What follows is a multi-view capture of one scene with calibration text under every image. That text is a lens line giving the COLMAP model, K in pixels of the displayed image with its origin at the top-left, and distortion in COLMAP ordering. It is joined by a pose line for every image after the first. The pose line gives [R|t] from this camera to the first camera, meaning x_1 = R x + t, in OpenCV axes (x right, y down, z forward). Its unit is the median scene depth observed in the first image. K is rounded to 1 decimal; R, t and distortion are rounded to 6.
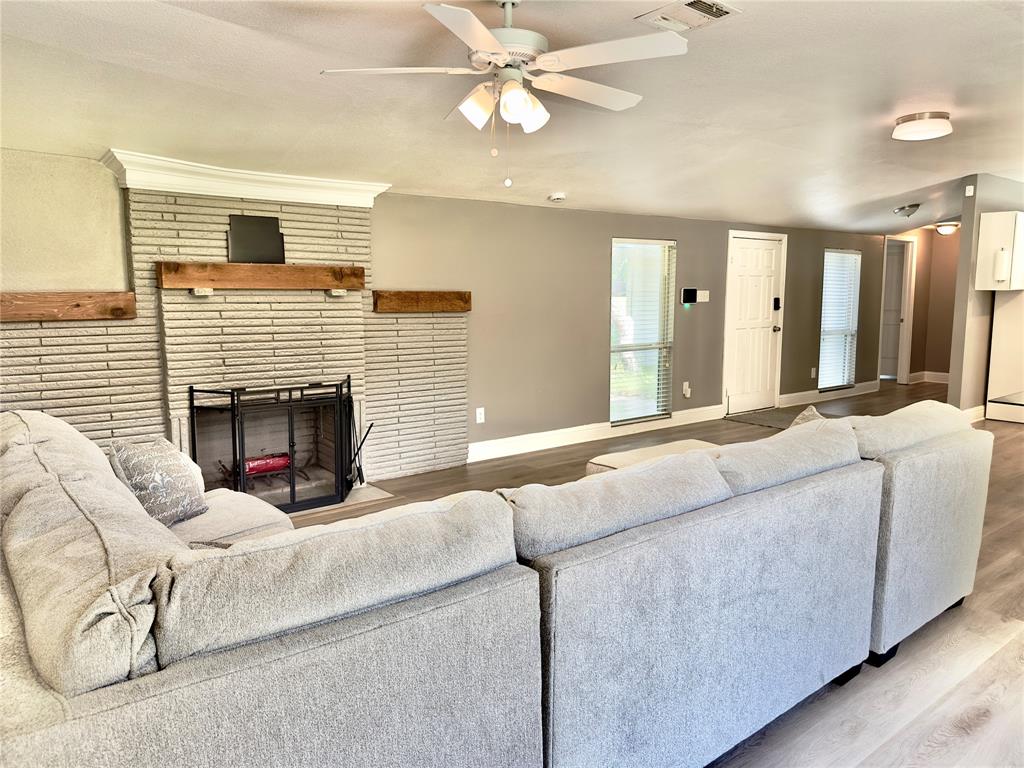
lens RADIAL K [[724.7, 0, 510.8], [0, 724.7, 385.5], [0, 0, 1]] dist [0.018768, -0.010294]
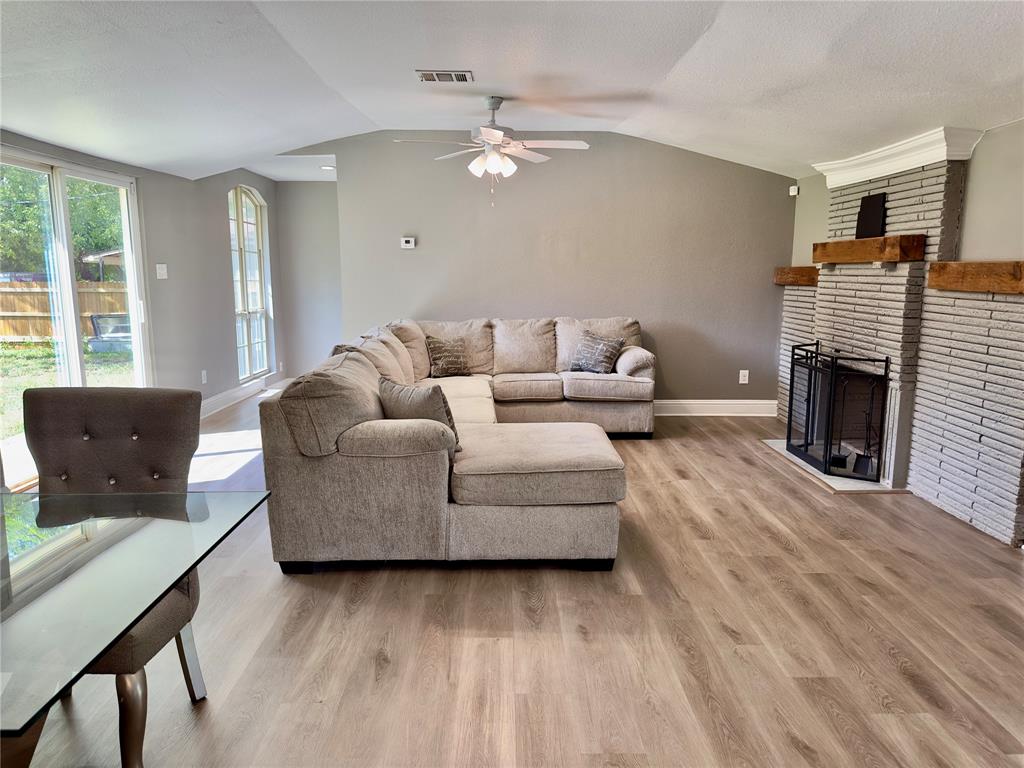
lens RADIAL K [[724.7, 0, 509.2], [0, 724.7, 383.0], [0, 0, 1]] dist [0.018768, -0.010294]
pose [[-0.614275, 0.117821, -0.780247, 0.822458], [-0.101950, 0.968653, 0.226534, -0.148199], [0.782479, 0.218701, -0.583007, 1.227078]]
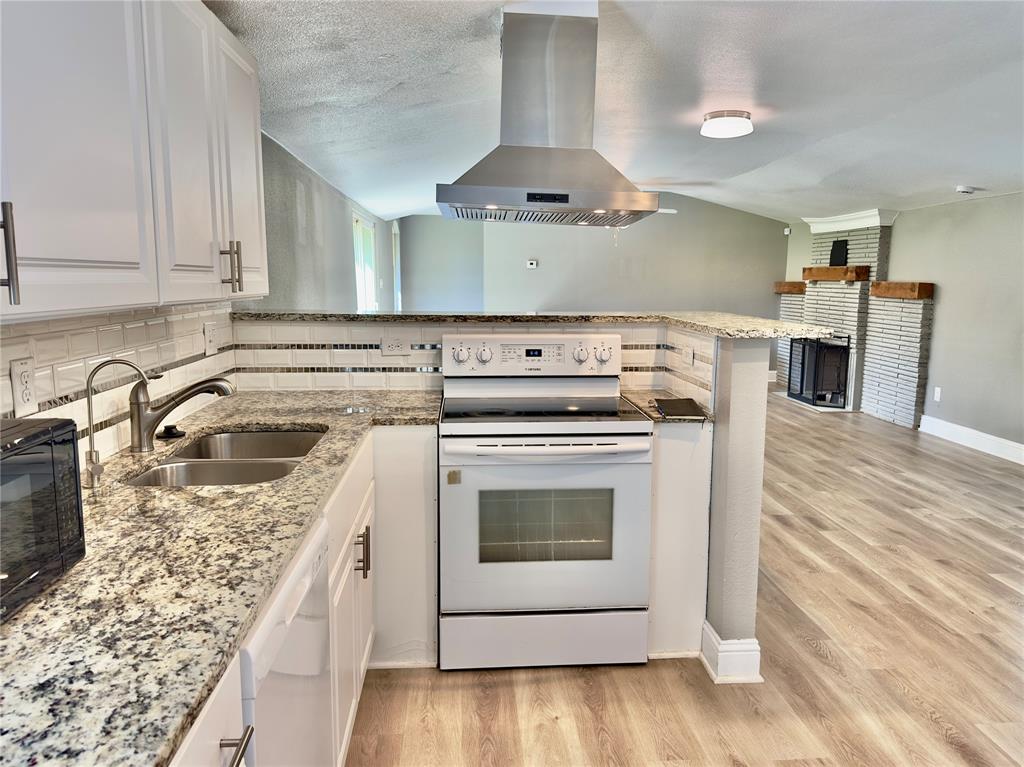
lens RADIAL K [[724.7, 0, 515.8], [0, 724.7, 383.4], [0, 0, 1]] dist [0.018768, -0.010294]
pose [[-0.572000, 0.112978, -0.812436, 1.565293], [-0.109823, 0.971003, 0.212350, -0.177663], [0.812869, 0.210688, -0.543006, 1.357561]]
